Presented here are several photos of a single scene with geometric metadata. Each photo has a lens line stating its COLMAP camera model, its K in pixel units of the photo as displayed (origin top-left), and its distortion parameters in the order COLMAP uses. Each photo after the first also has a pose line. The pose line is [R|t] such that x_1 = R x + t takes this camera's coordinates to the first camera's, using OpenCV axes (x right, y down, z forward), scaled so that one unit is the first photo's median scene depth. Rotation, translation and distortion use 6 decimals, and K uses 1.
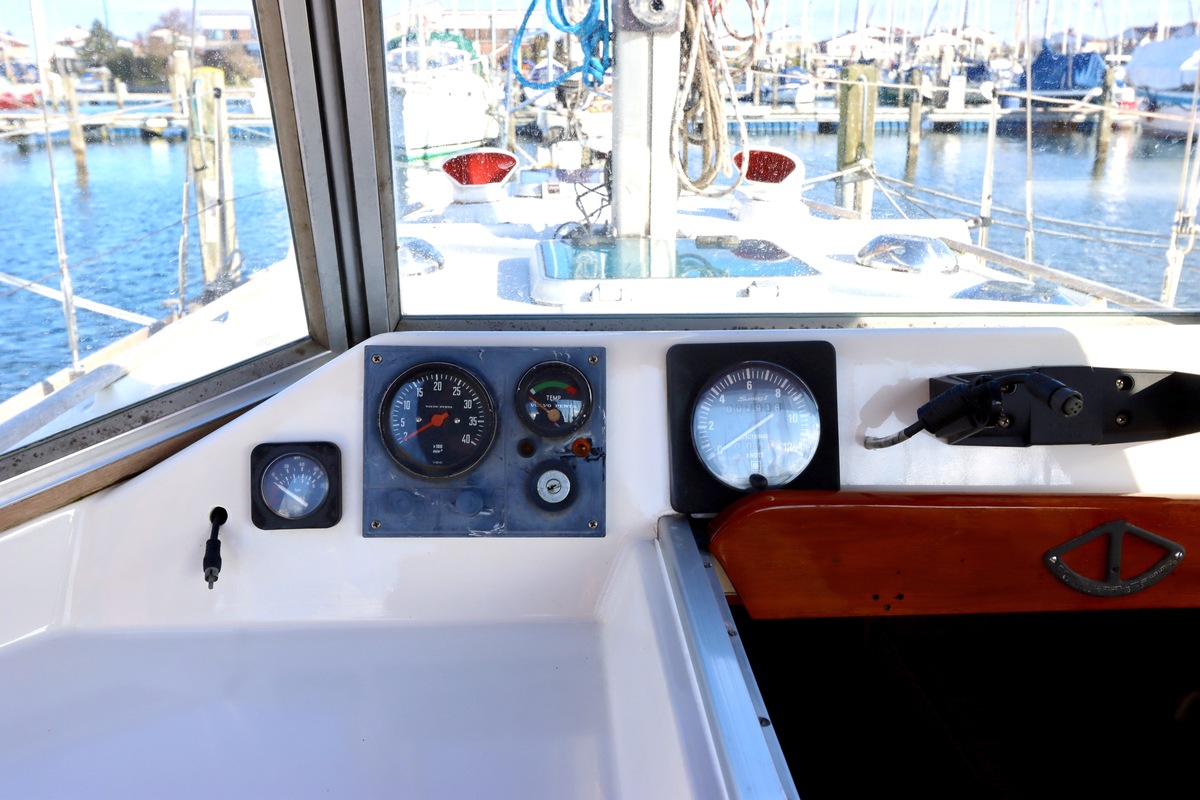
lens RADIAL K [[1101.5, 0, 600.0], [0, 1101.5, 400.0], [0, 0, 1]] dist [0.004018, -0.000217]
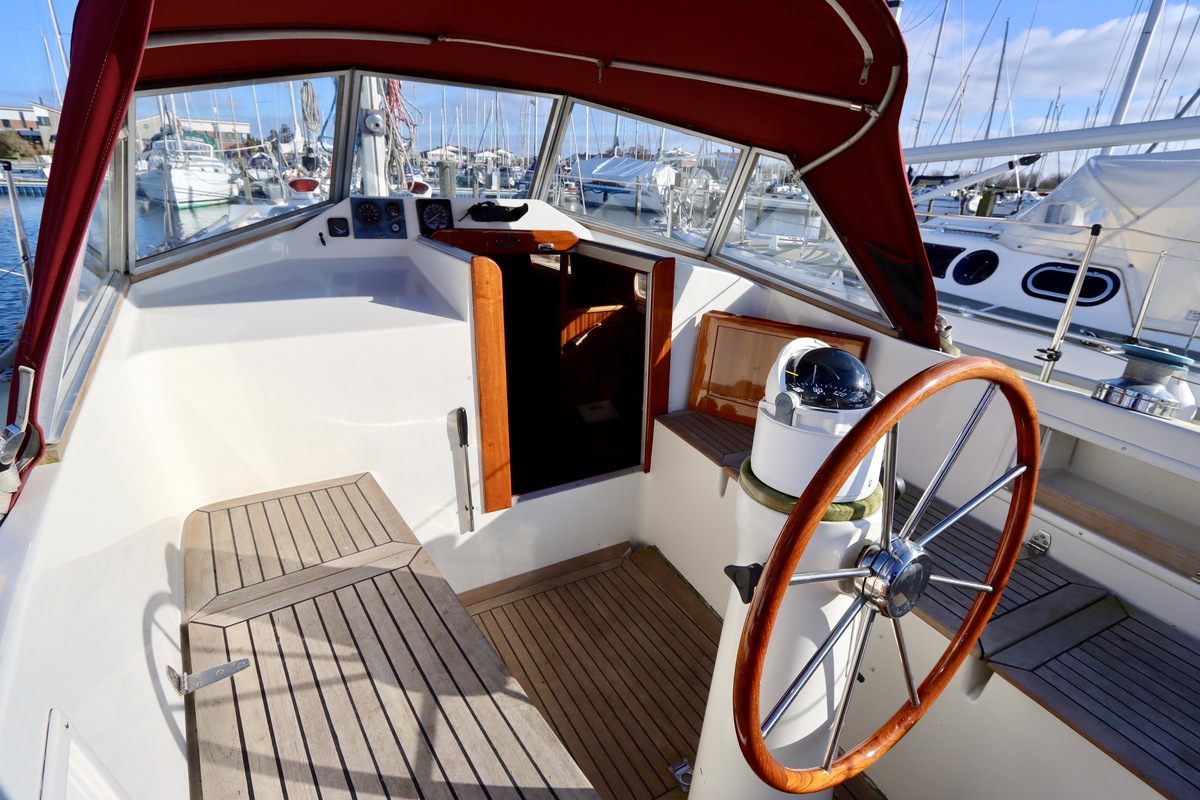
lens RADIAL K [[563.8, 0, 600.8], [0, 563.8, 391.0], [0, 0, 1]] dist [-0.014378, 0.001151]
pose [[0.889291, -0.123199, 0.440435, -0.009639], [0.085306, 0.990816, 0.104910, 0.014053], [-0.449315, -0.055724, 0.891634, -0.038503]]
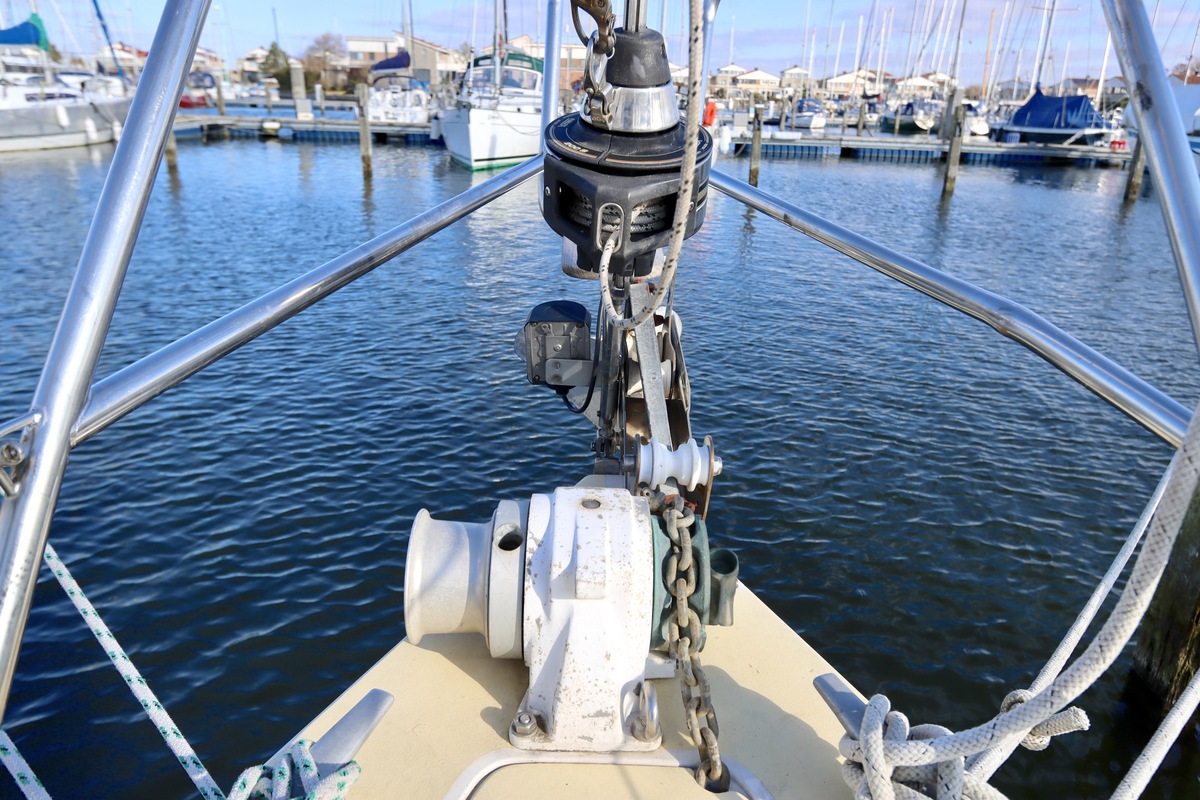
lens RADIAL K [[784.9, 0, 600.0], [0, 784.9, 400.0], [0, 0, 1]] dist [-0.003954, 0.001860]
pose [[0.997597, 0.055231, -0.041824, -0.004850], [-0.051696, 0.995345, 0.081343, -0.047307], [0.046122, -0.078986, 0.995808, 0.166499]]
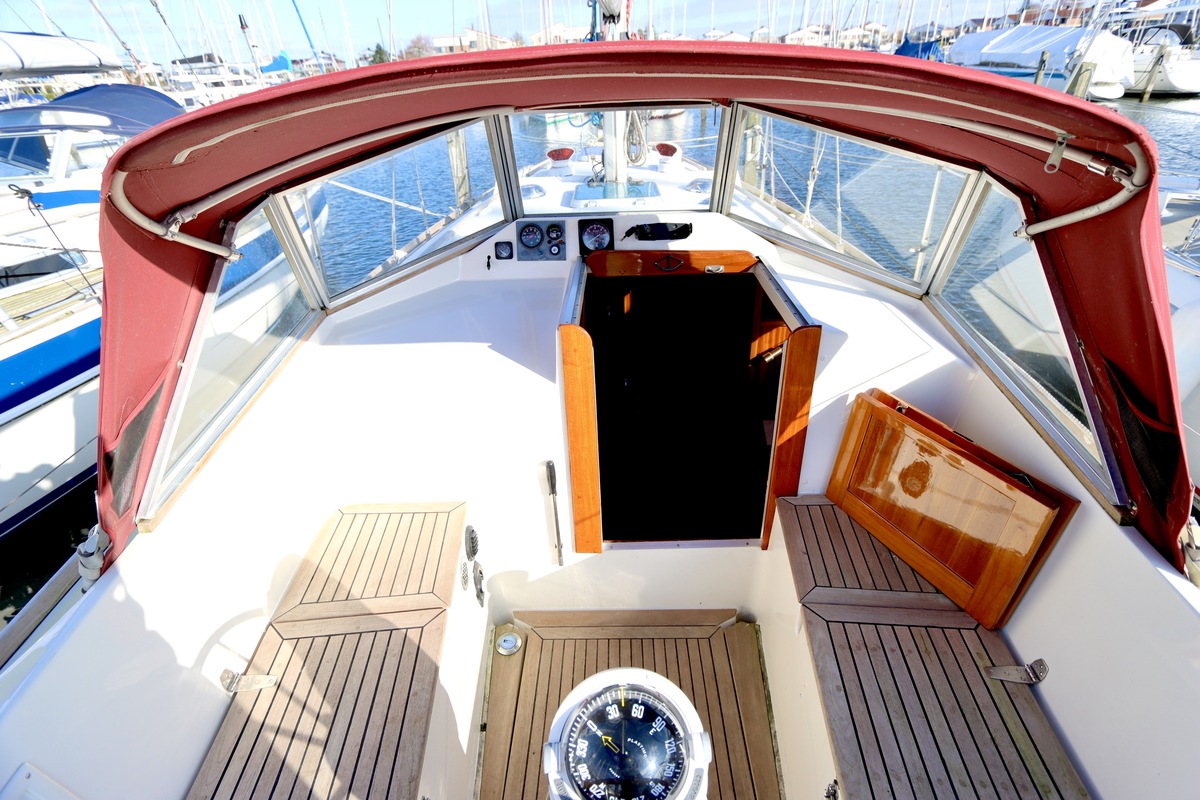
lens RADIAL K [[562.8, 0, 611.5], [0, 562.8, 399.2], [0, 0, 1]] dist [-0.004529, 0.000023]
pose [[0.997305, 0.005295, -0.073181, 0.009189], [0.013327, 0.967731, 0.251633, 0.002160], [0.072152, -0.251930, 0.965052, -0.036604]]
